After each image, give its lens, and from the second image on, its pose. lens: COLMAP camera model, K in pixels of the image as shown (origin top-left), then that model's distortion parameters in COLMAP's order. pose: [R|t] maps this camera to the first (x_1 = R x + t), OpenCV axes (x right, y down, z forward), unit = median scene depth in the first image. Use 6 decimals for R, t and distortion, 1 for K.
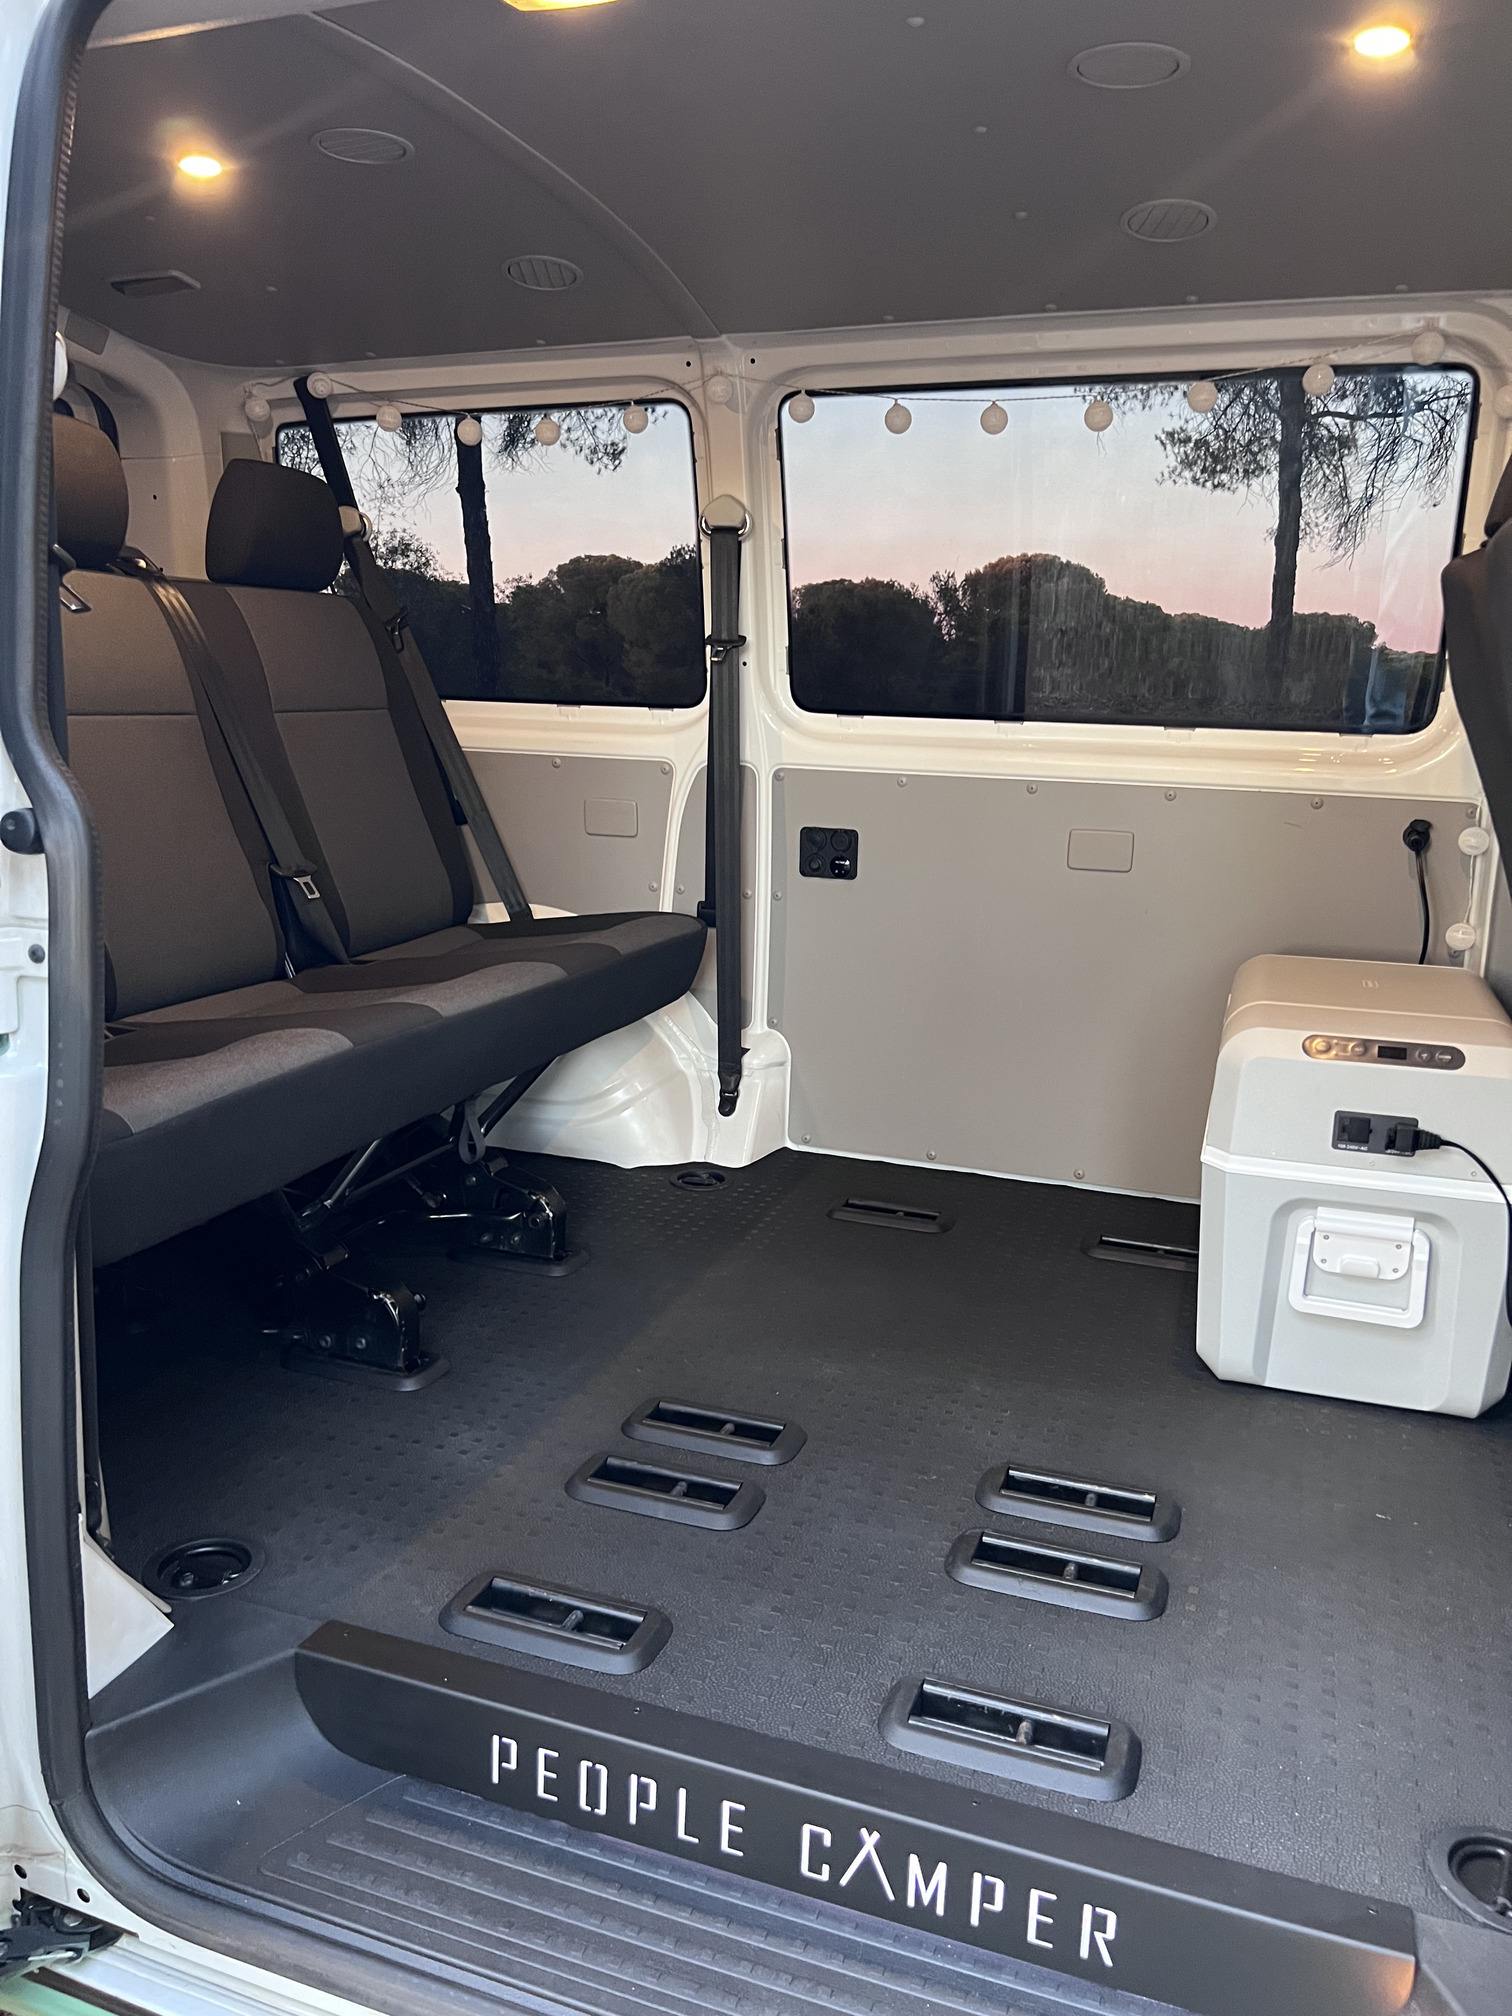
lens RADIAL K [[1564.9, 0, 755.7], [0, 1564.9, 1009.6], [0, 0, 1]] dist [0.037873, -0.046713]
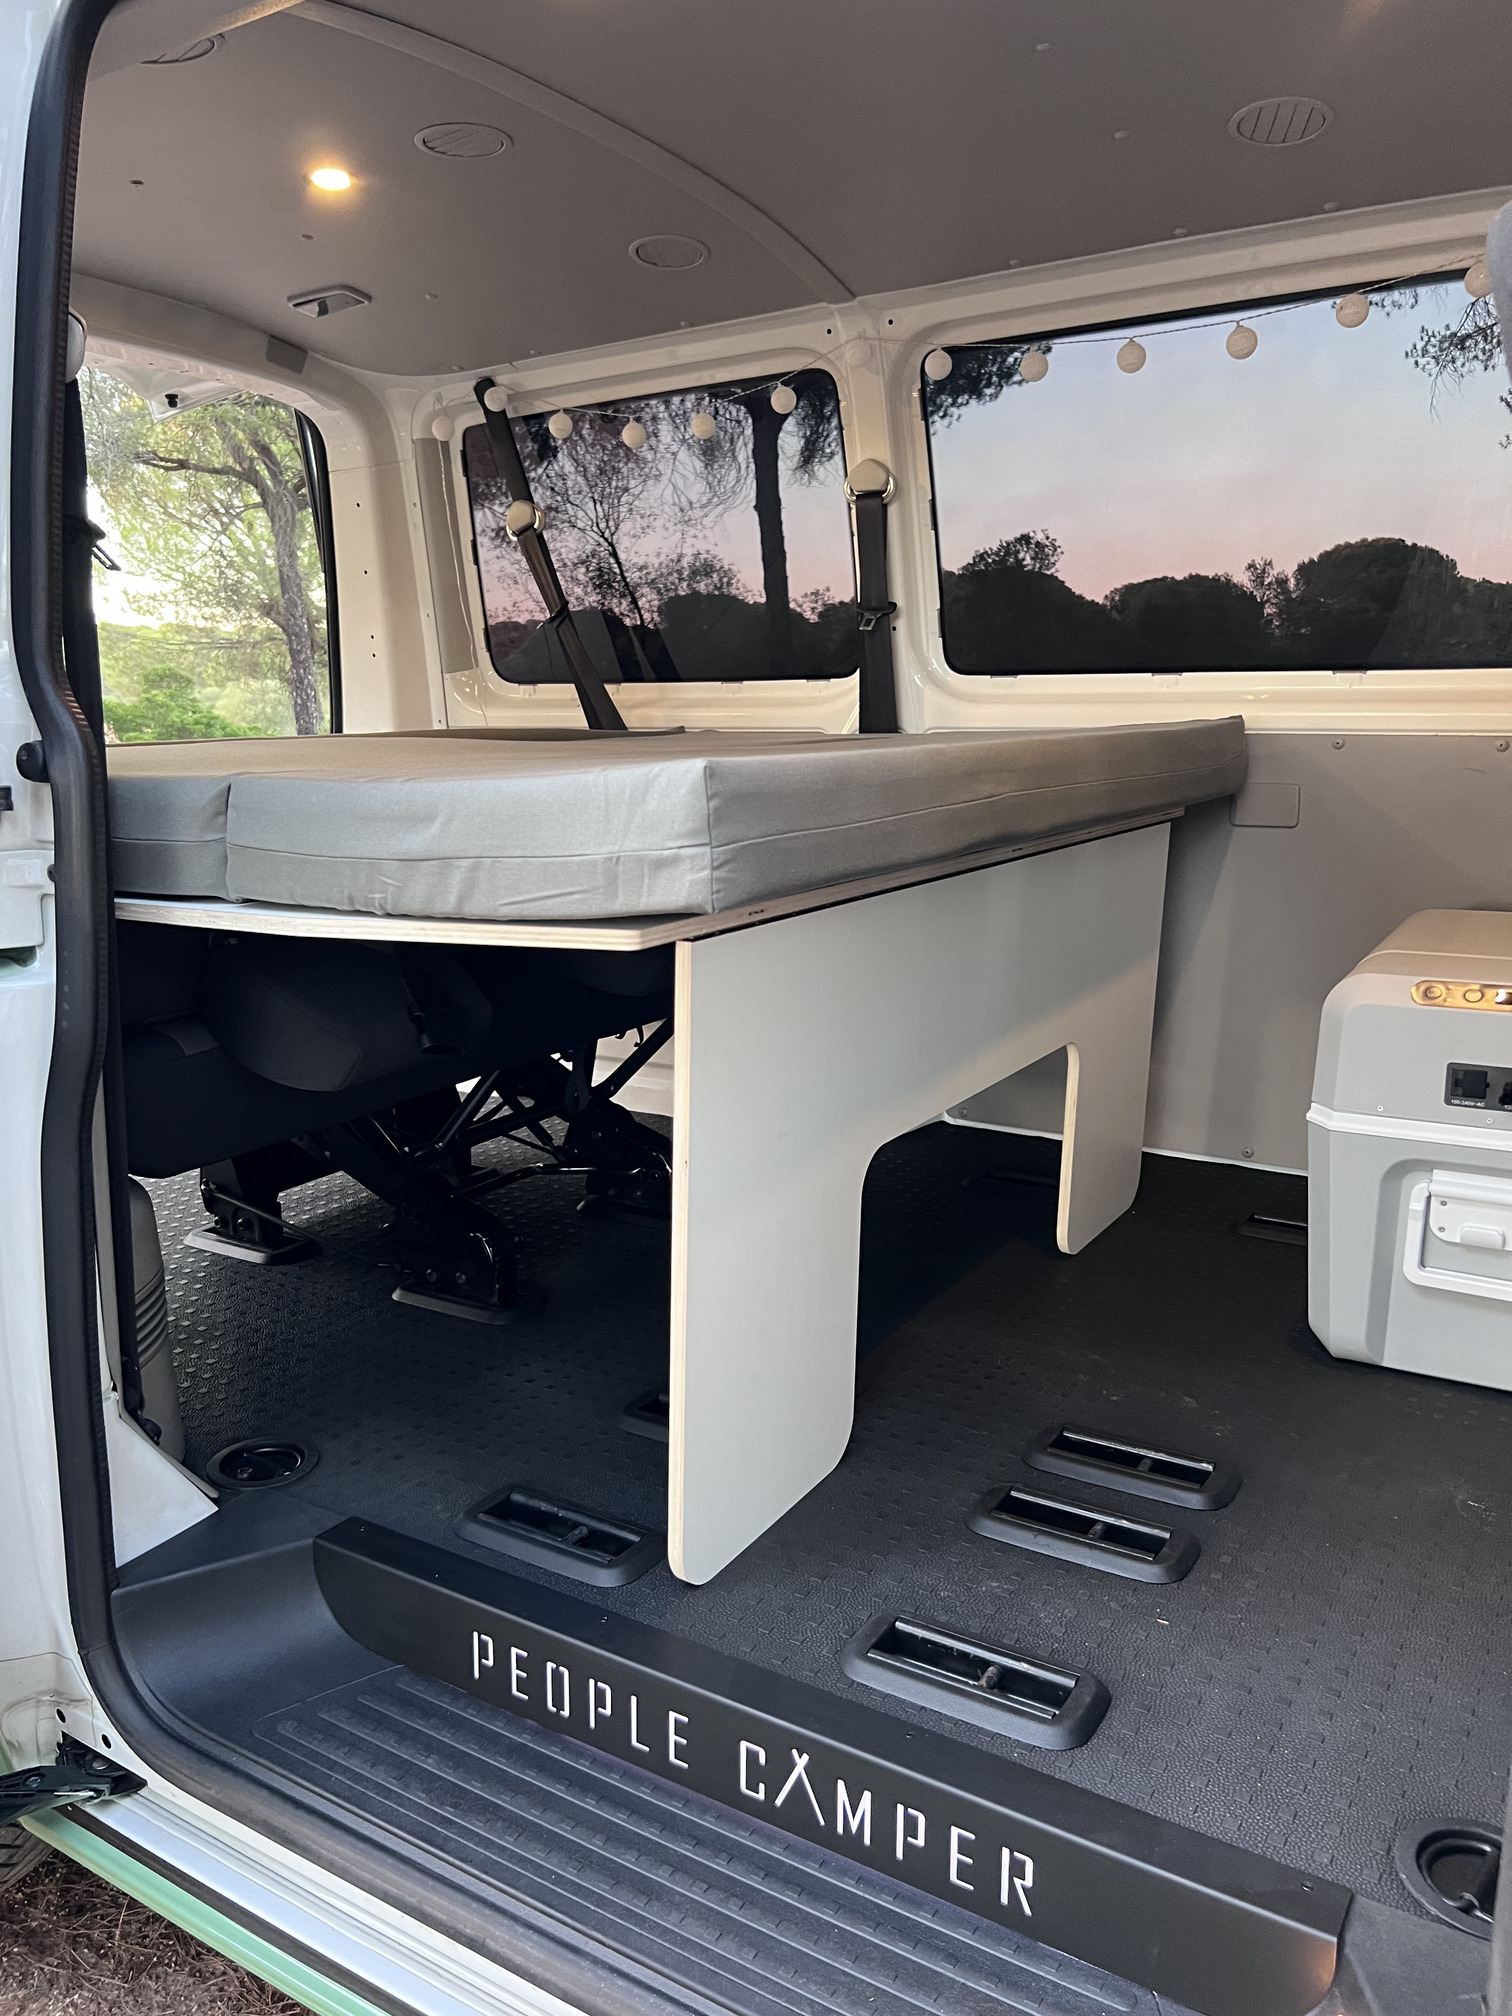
lens RADIAL K [[1564.9, 0, 722.6], [0, 1564.9, 1009.9], [0, 0, 1]] dist [0.037873, -0.046713]
pose [[0.975773, 0.003404, -0.218757, 0.213735], [-0.005243, 0.999956, -0.007826, 0.057916], [0.218721, 0.008784, 0.975748, 0.021545]]
